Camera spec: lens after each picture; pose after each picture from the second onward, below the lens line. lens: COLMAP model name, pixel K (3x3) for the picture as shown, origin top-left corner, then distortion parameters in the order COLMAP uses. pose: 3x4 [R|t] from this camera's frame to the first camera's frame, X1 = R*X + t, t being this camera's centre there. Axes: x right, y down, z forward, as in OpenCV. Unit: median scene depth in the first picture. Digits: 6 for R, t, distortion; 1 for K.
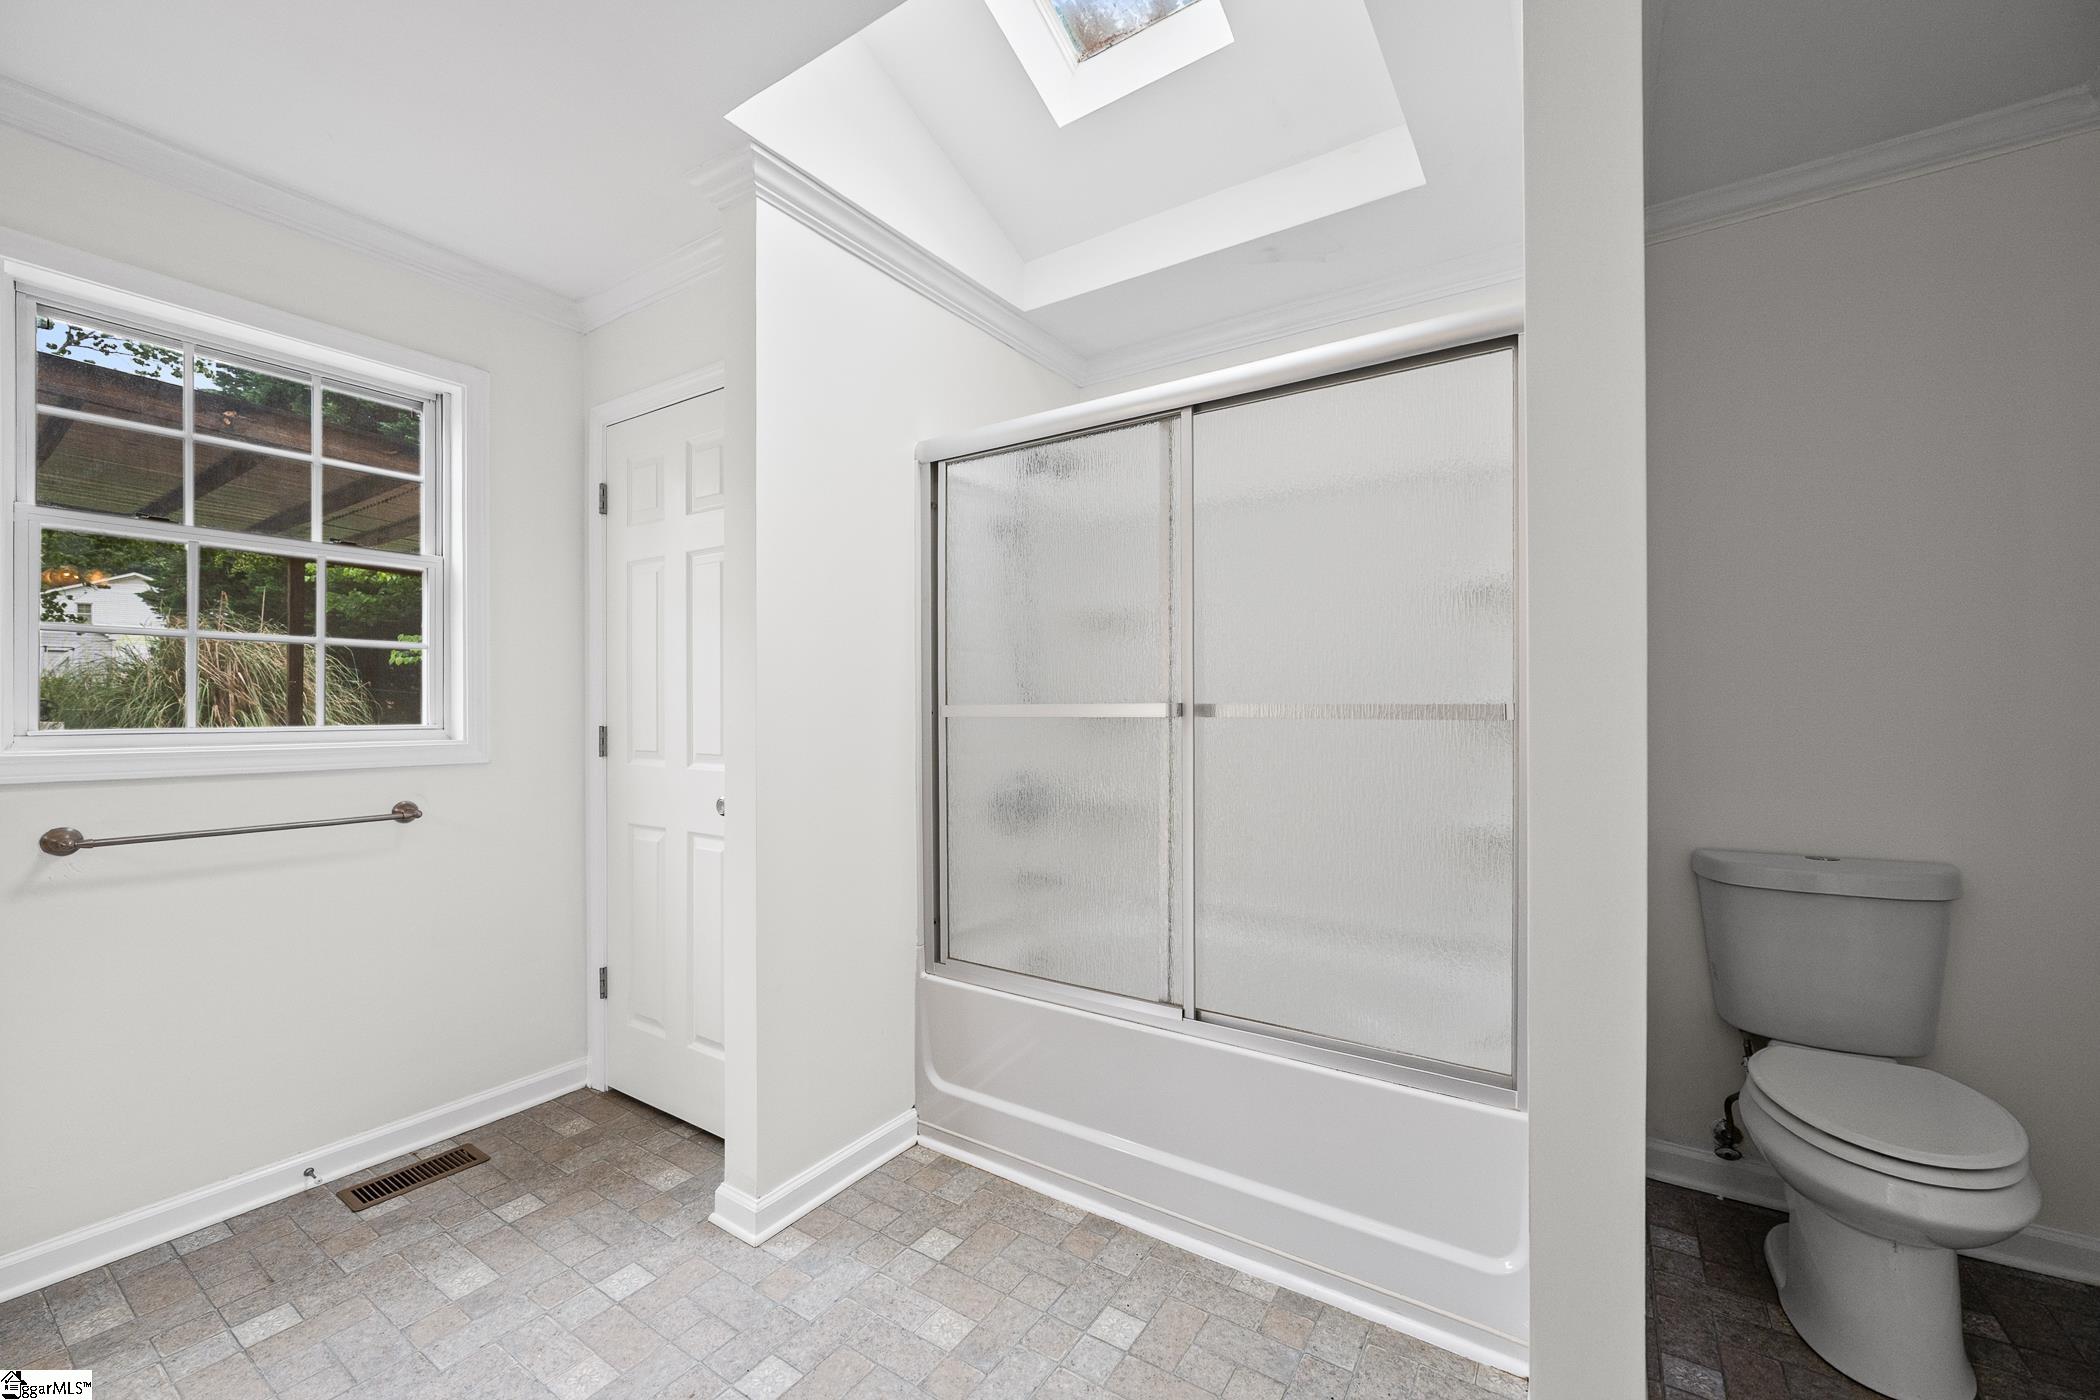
lens RADIAL K [[837.0, 0, 1050.0], [0, 837.0, 700.0], [0, 0, 1]] dist [-0.000649, 0.000083]
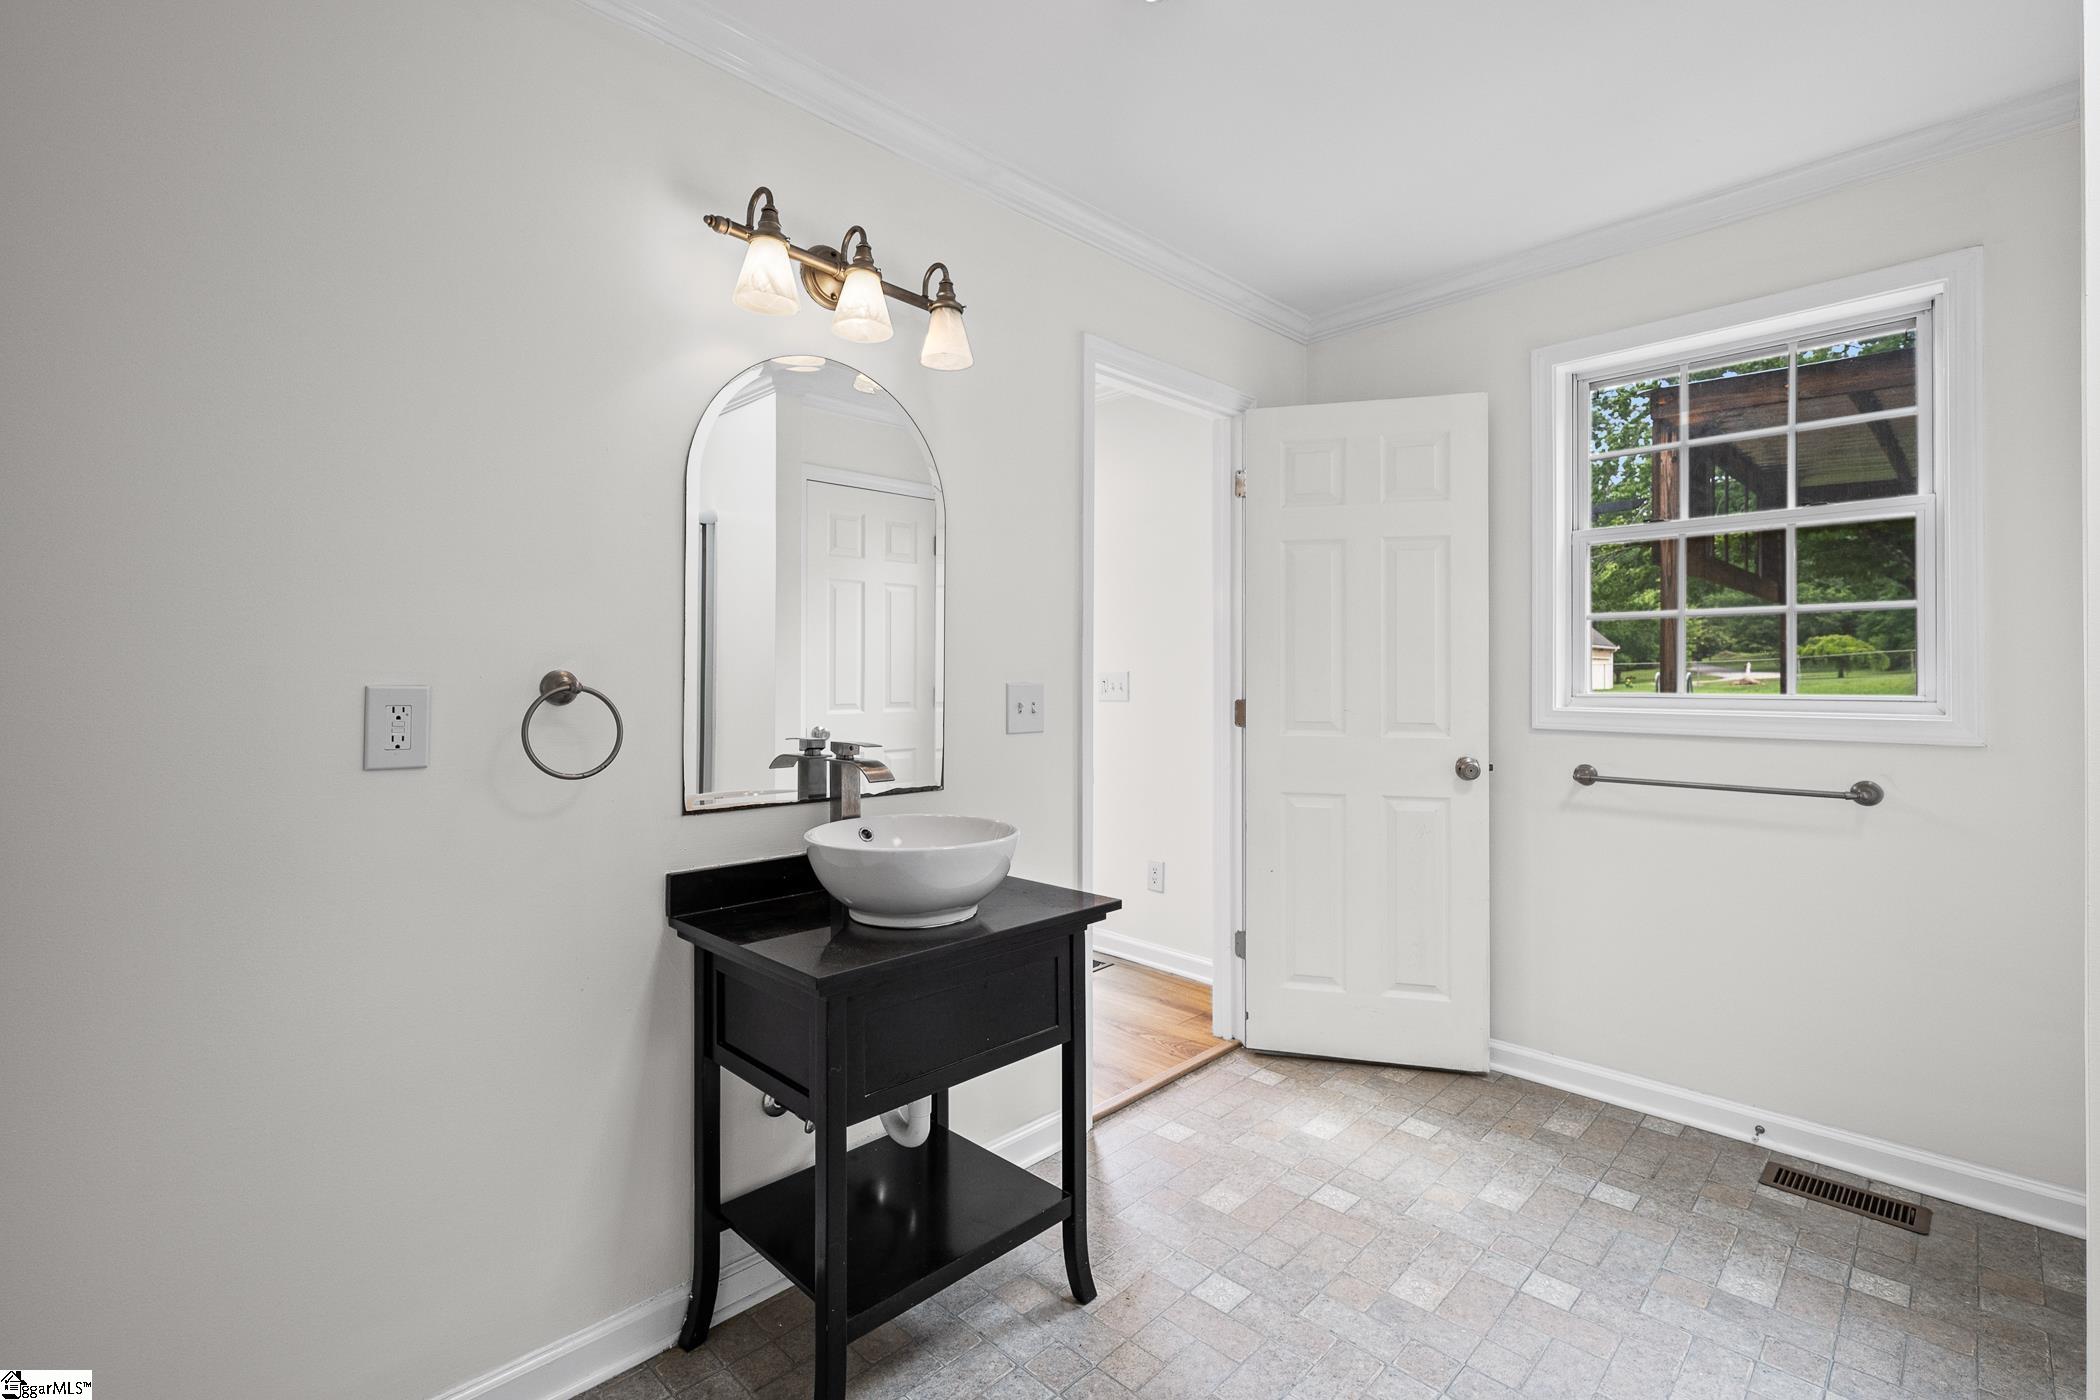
lens RADIAL K [[951.7, 0, 1047.2], [0, 951.7, 660.4], [0, 0, 1]] dist [0.000984, 0.000404]
pose [[-0.204931, -0.018195, -0.978607, 0.458769], [0.009572, 0.999742, -0.020593, 0.005883], [0.978730, -0.013588, -0.204704, 0.404855]]
